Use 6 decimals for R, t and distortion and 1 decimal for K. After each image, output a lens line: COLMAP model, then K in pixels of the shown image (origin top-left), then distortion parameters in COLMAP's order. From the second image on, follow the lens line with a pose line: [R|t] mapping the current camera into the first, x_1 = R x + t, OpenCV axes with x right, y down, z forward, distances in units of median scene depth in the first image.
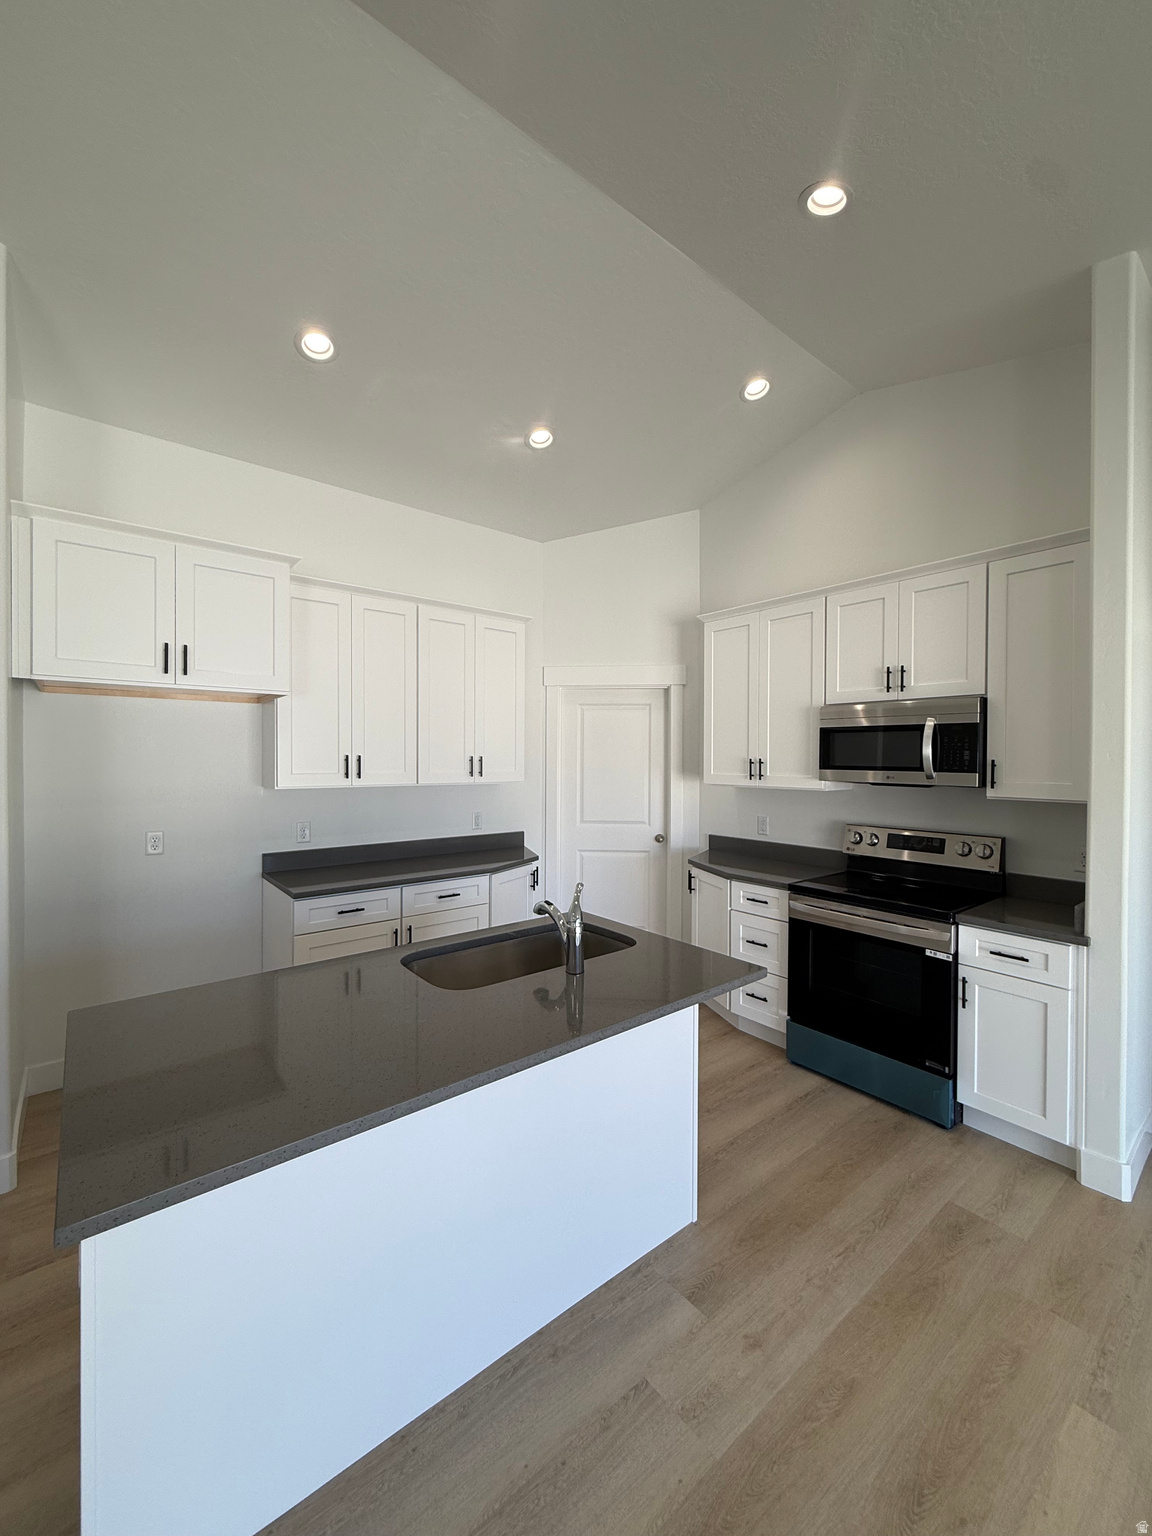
lens RADIAL K [[613.4, 0, 577.5], [0, 613.4, 764.1], [0, 0, 1]] dist [0.001043, 0.000056]
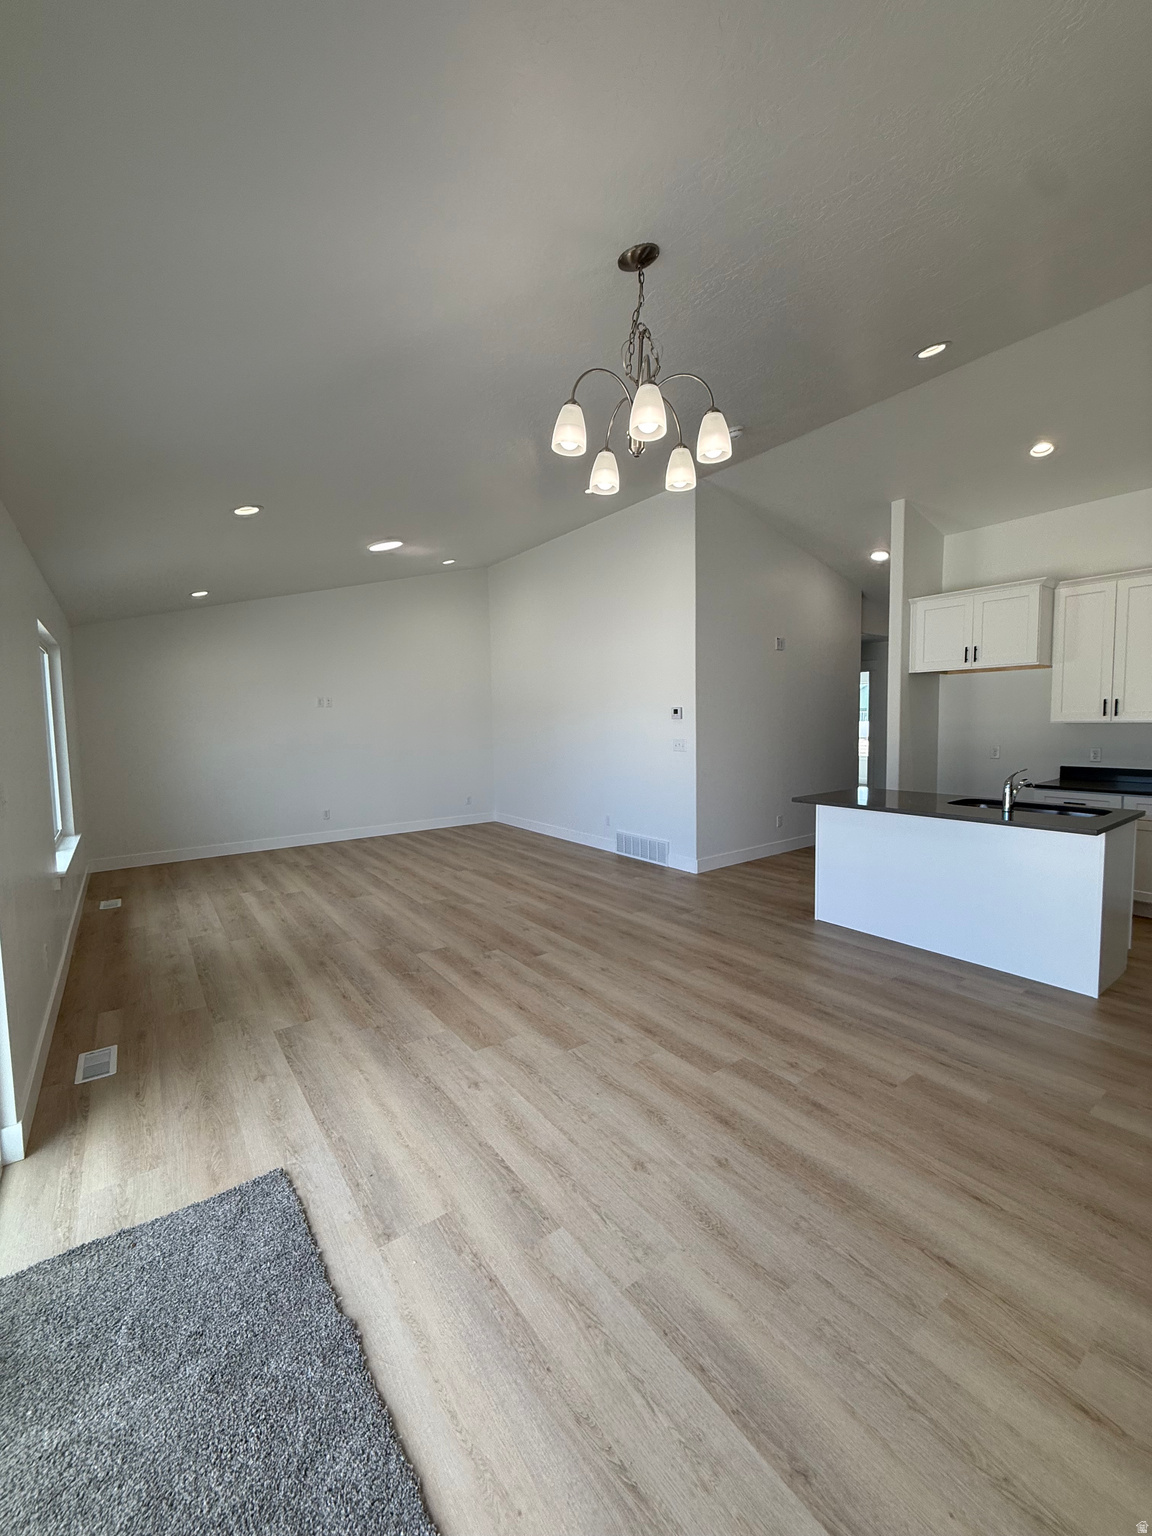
lens RADIAL K [[613.4, 0, 577.5], [0, 613.4, 764.1], [0, 0, 1]] dist [0.001043, 0.000056]
pose [[-0.039621, 0.072411, -0.996588, 1.107542], [0.006661, 0.997368, 0.072203, 0.024807], [0.999193, -0.003778, -0.039999, -0.151246]]
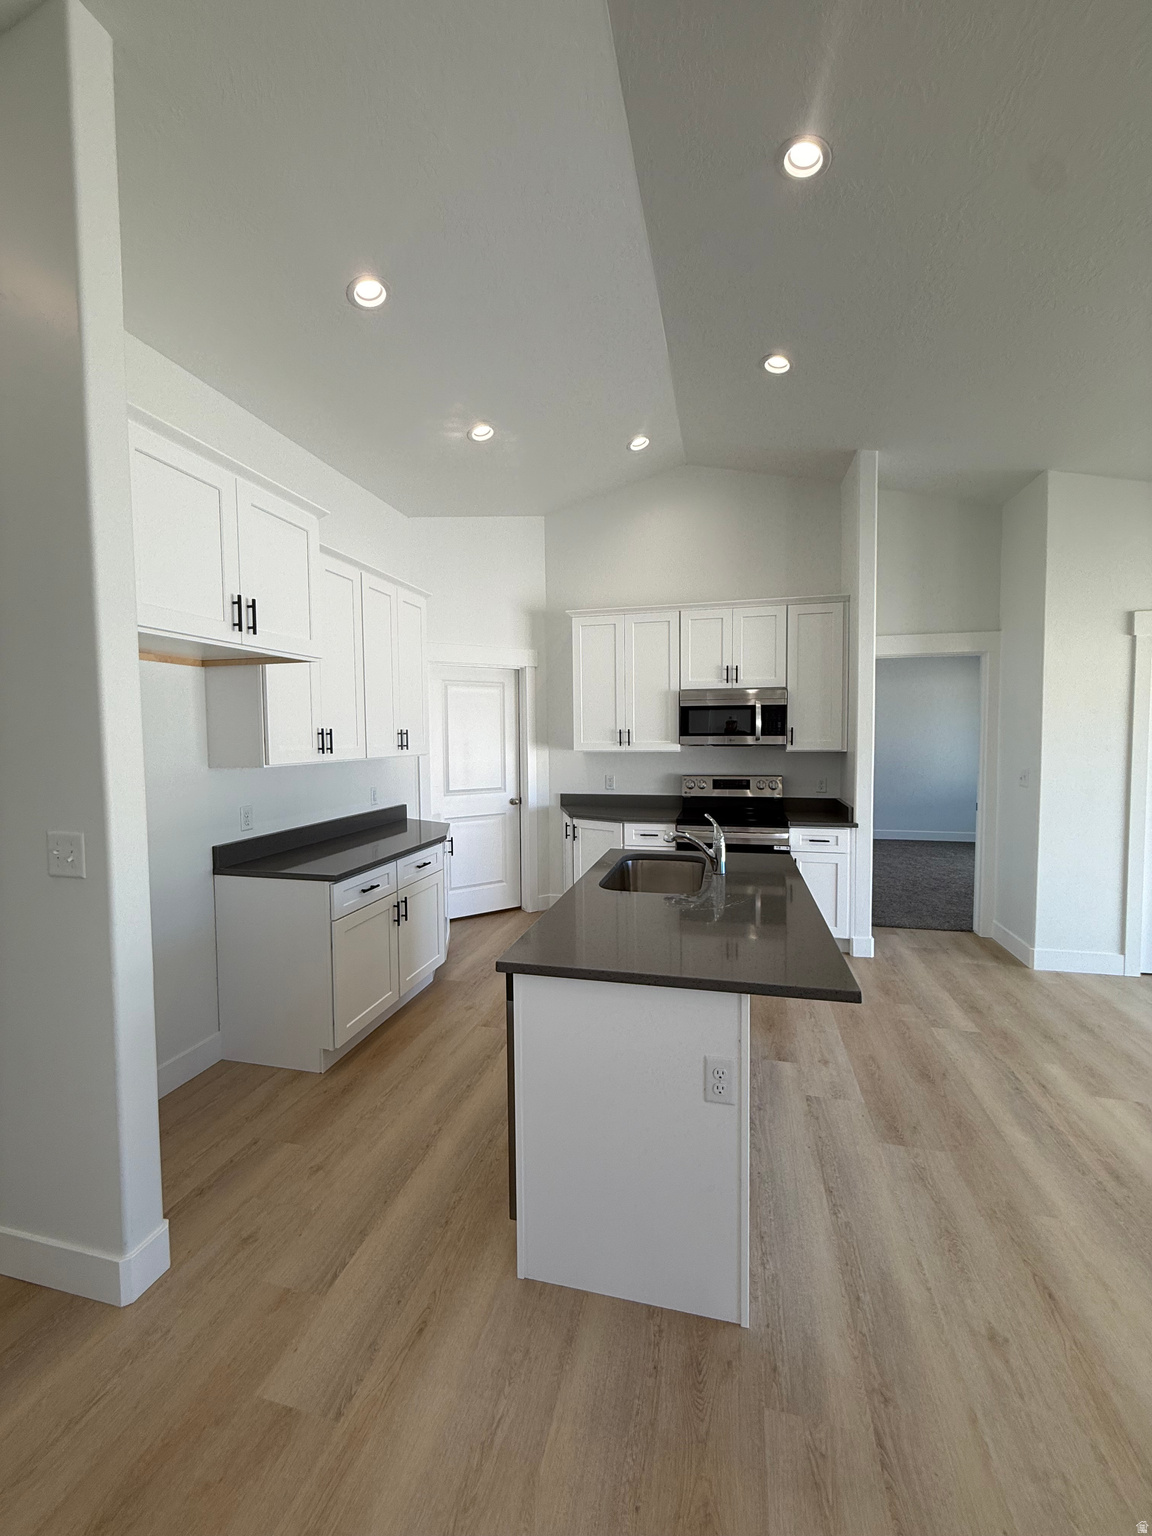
lens RADIAL K [[613.4, 0, 577.5], [0, 613.4, 764.1], [0, 0, 1]] dist [0.001043, 0.000056]
pose [[0.797080, -0.042148, 0.602402, -0.645611], [0.019600, 0.998841, 0.043951, 0.006105], [-0.603556, -0.023226, 0.796982, 0.029826]]
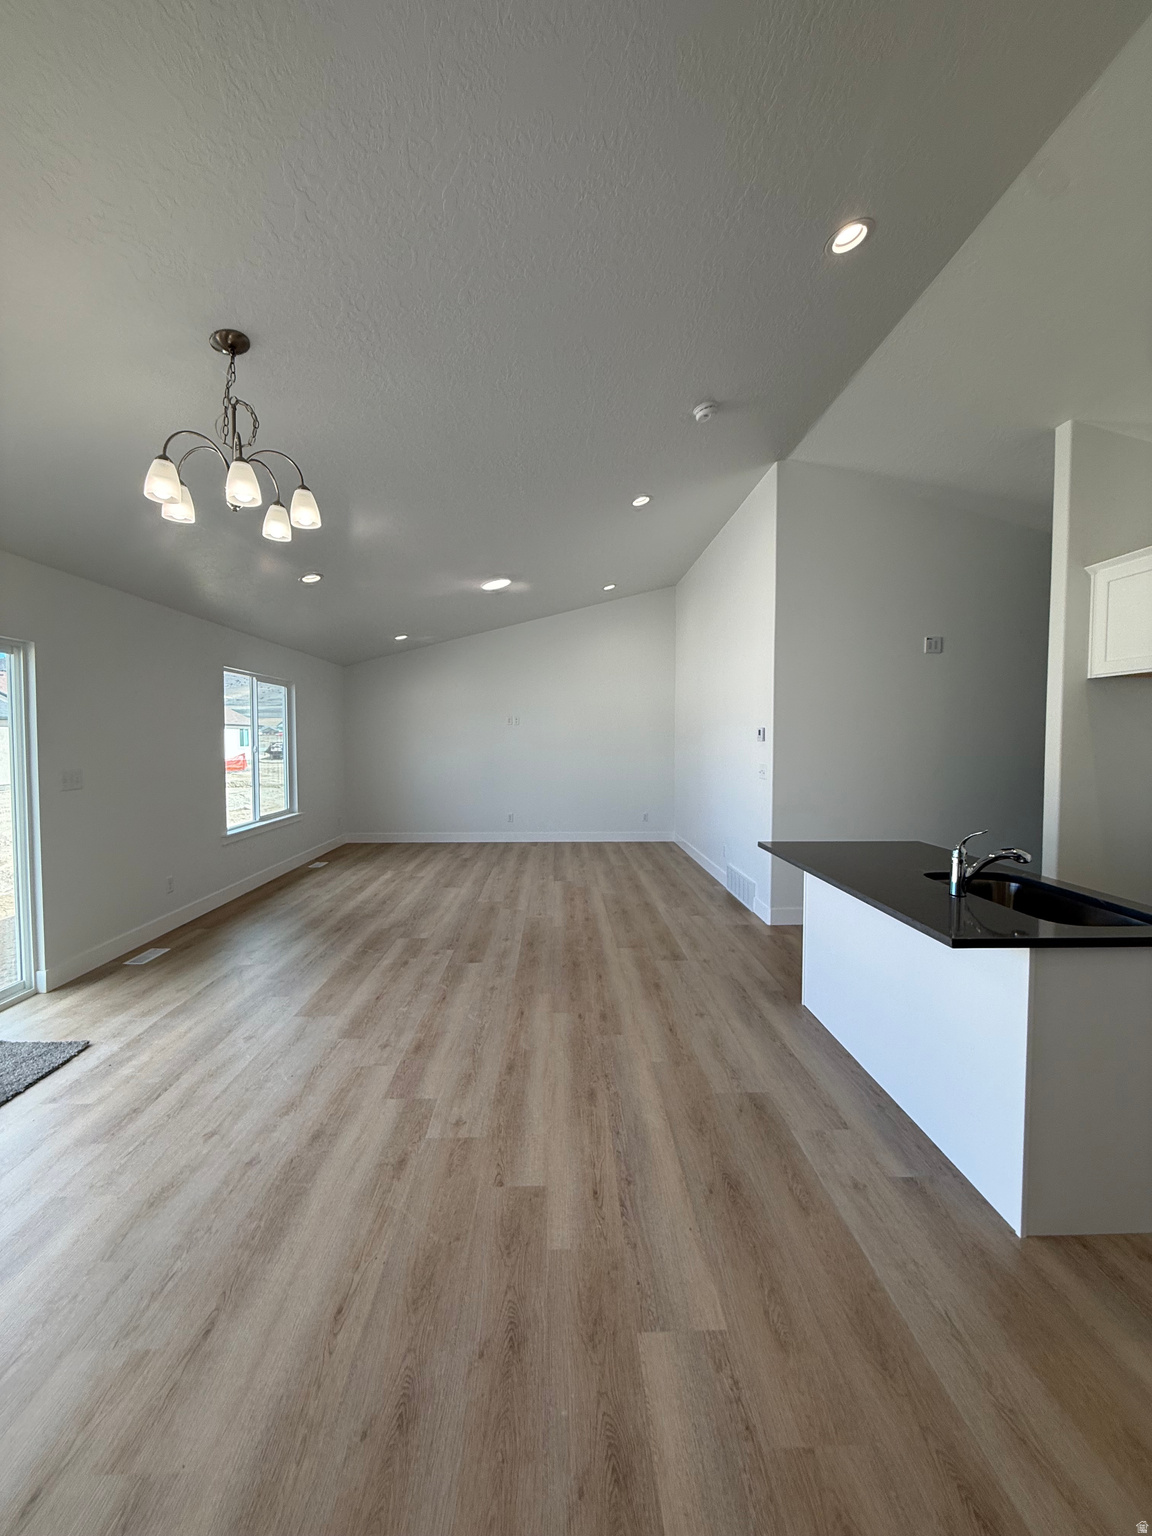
lens RADIAL K [[613.4, 0, 577.5], [0, 613.4, 764.1], [0, 0, 1]] dist [0.001043, 0.000056]
pose [[-0.598745, 0.029490, -0.800396, 0.808345], [-0.010810, 0.998933, 0.044892, 0.017953], [0.800866, 0.035532, -0.597788, 0.635042]]
